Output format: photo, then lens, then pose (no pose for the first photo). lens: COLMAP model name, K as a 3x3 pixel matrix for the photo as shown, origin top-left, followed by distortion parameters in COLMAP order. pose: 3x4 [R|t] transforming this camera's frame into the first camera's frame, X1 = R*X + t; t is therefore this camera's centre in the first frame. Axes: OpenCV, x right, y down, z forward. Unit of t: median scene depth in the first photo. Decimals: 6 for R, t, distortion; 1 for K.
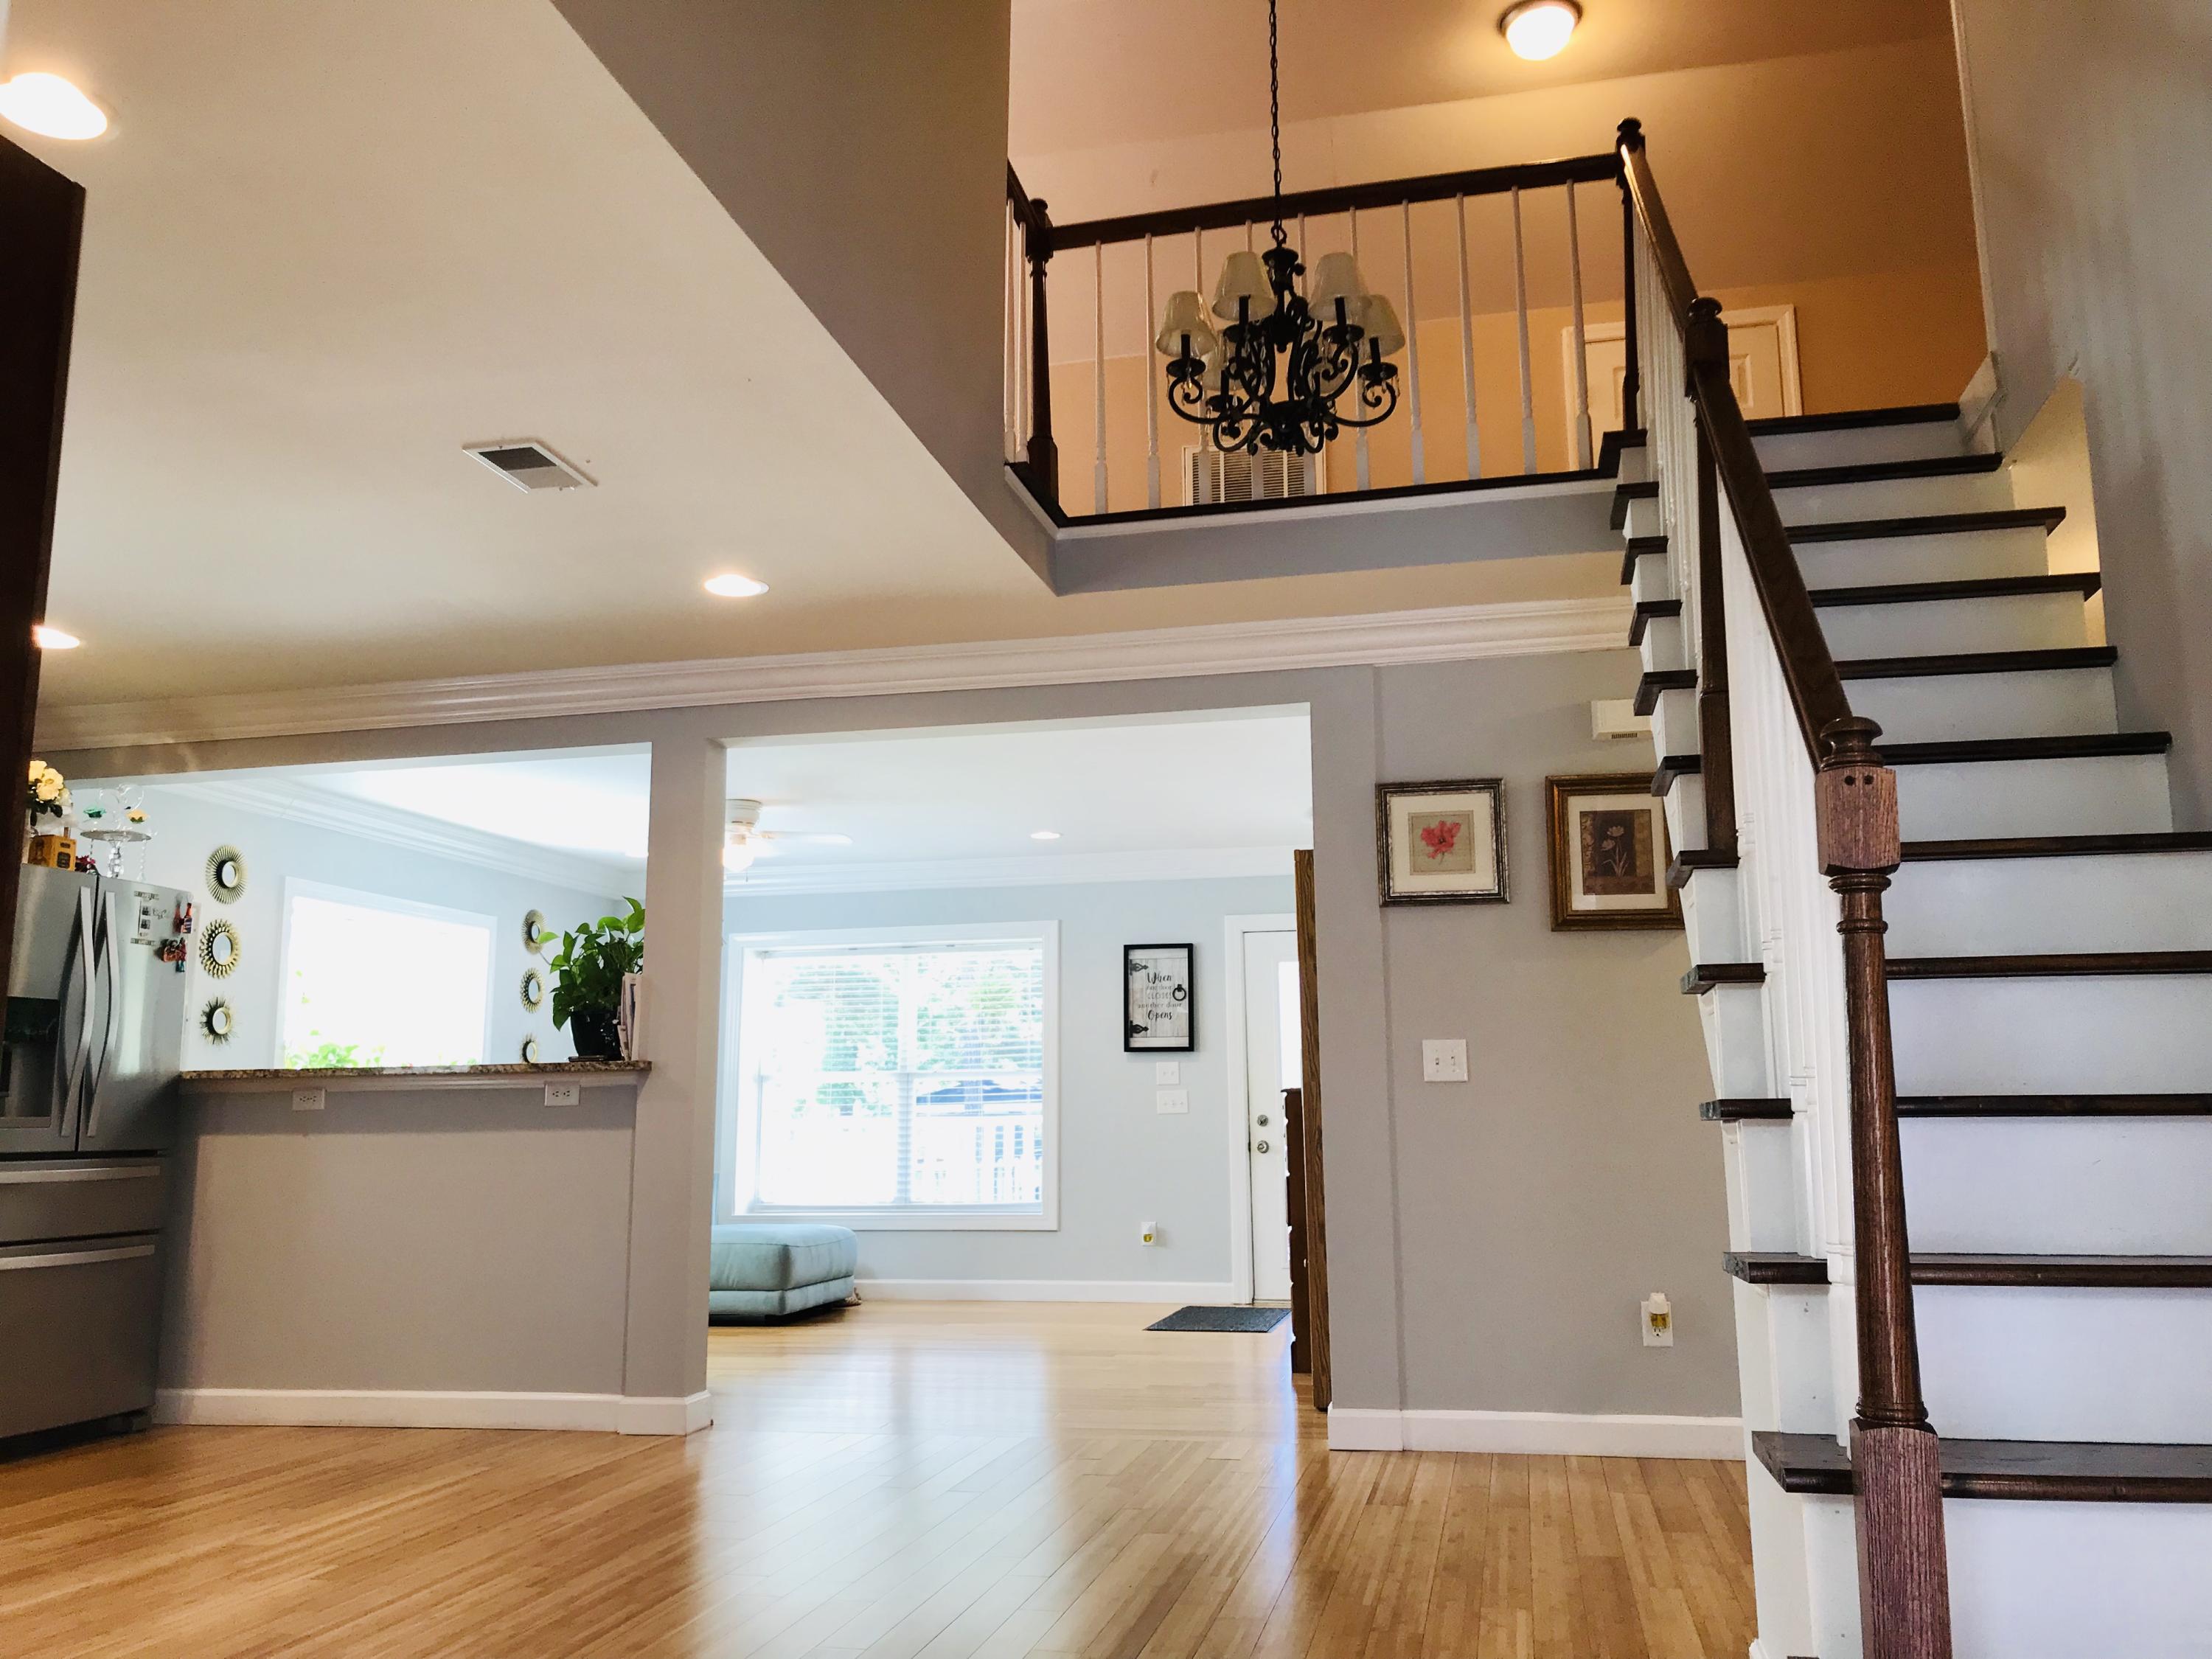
lens RADIAL K [[1820.6, 0, 1106.0], [0, 1820.6, 829.5], [0, 0, 1]] dist [0.015920, 0.004352]
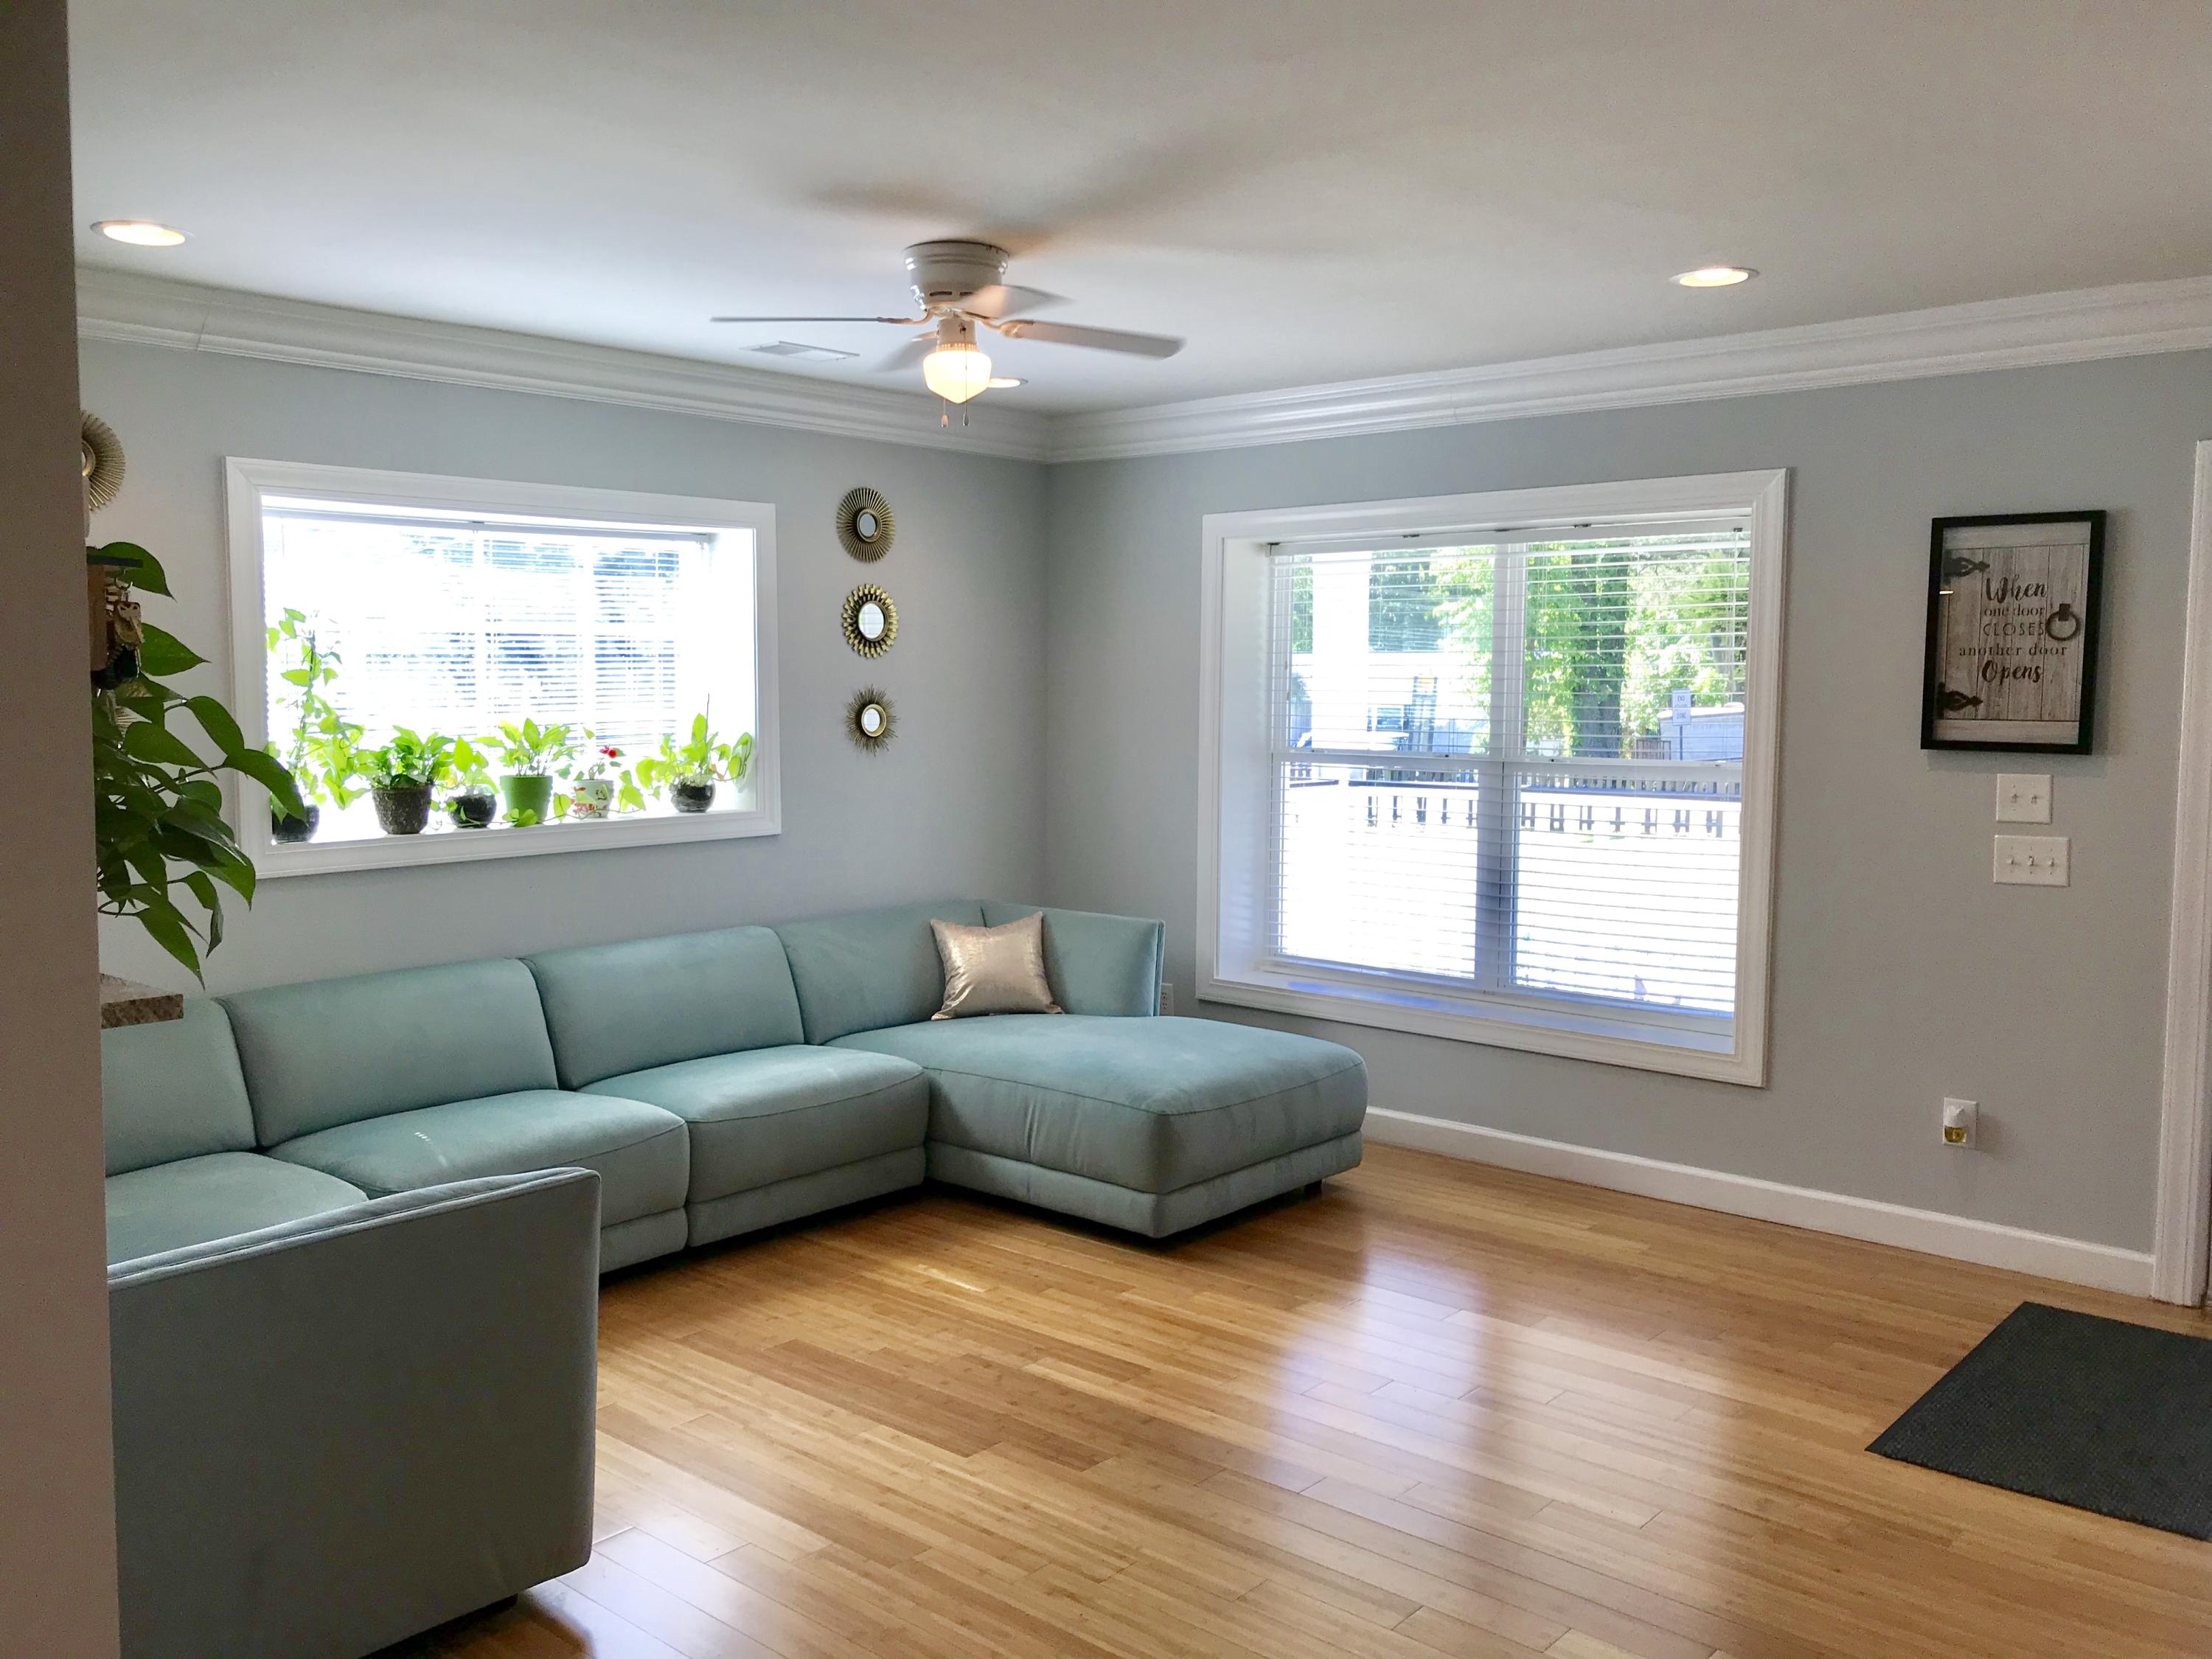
lens RADIAL K [[1820.6, 0, 1106.0], [0, 1820.6, 829.5], [0, 0, 1]] dist [0.015920, 0.004352]
pose [[0.868447, 0.056906, -0.492505, 0.060317], [0.065846, 0.971352, 0.228342, 0.020911], [0.491390, -0.230733, 0.839821, 0.495648]]
